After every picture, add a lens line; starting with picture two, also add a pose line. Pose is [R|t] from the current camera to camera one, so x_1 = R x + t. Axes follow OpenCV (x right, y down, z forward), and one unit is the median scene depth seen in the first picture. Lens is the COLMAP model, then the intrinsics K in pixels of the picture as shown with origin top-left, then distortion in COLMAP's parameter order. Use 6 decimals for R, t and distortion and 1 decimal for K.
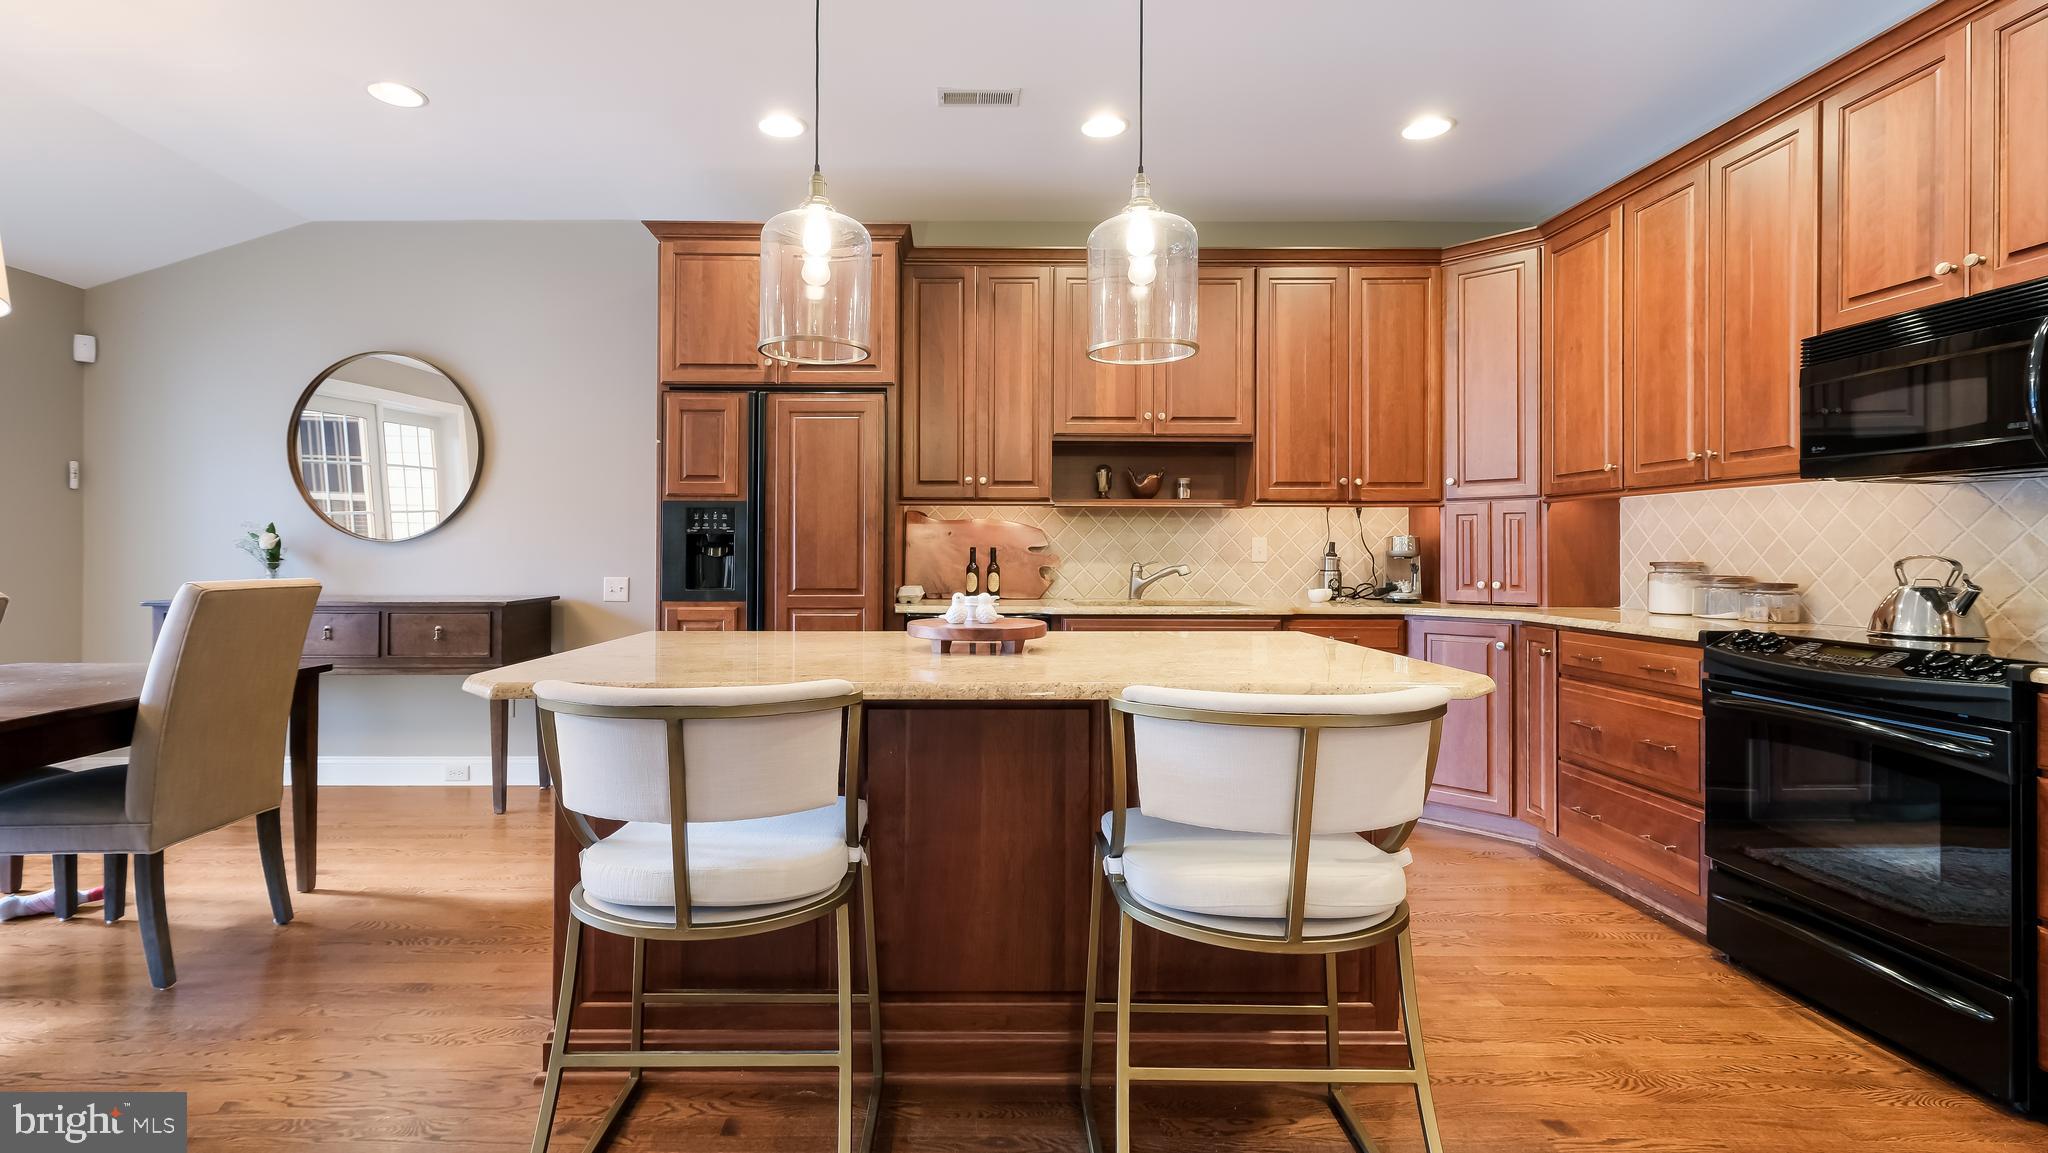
lens RADIAL K [[900.8, 0, 963.7], [0, 900.8, 550.4], [0, 0, 1]] dist [0.012317, -0.001681]
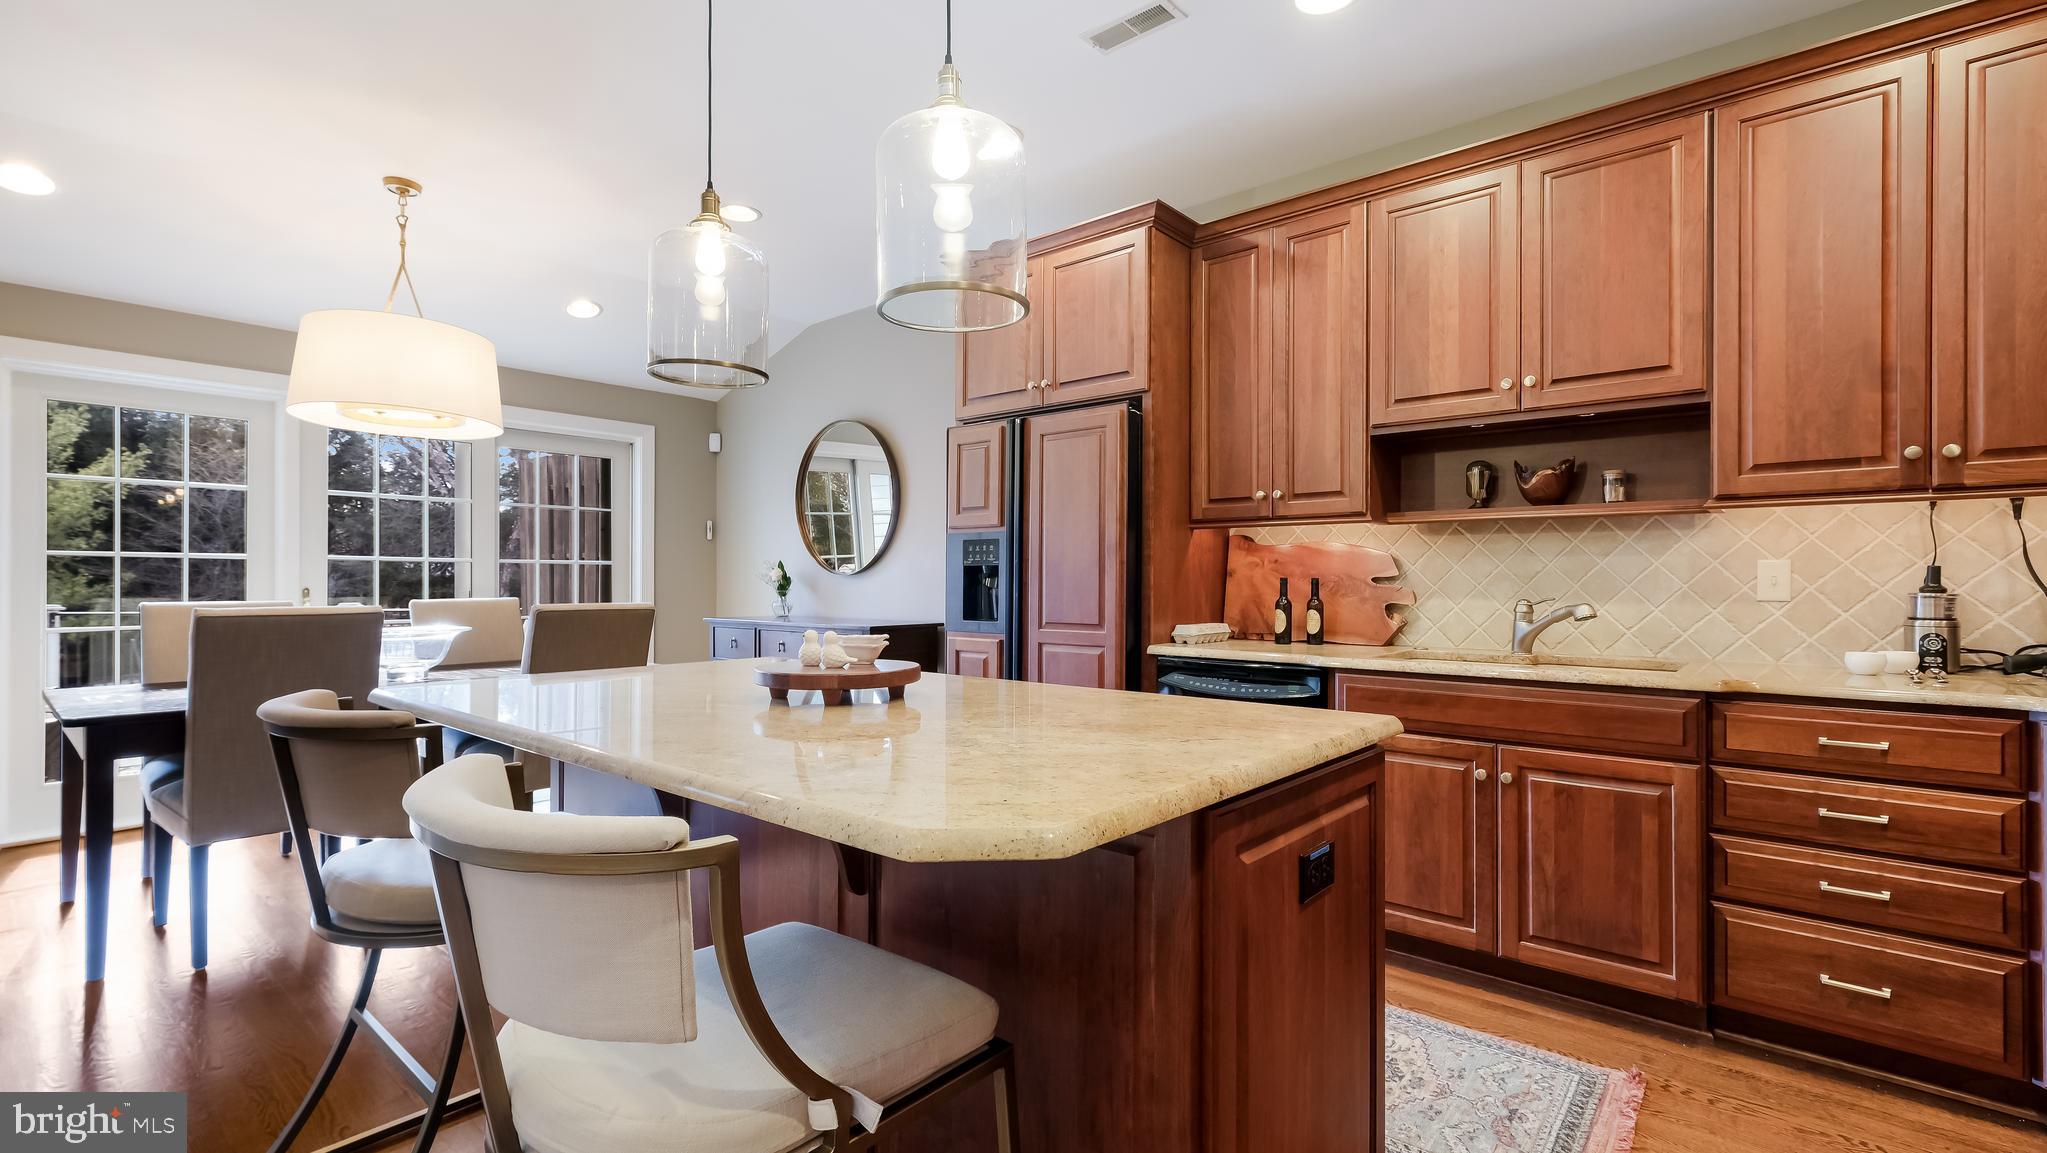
lens RADIAL K [[900.4, 0, 1018.3], [0, 900.4, 588.7], [0, 0, 1]] dist [0.012317, -0.001681]
pose [[0.755692, 0.005198, -0.654907, 0.373088], [0.000804, 0.999960, 0.008864, -0.000920], [0.654927, -0.007225, 0.755658, 0.243096]]
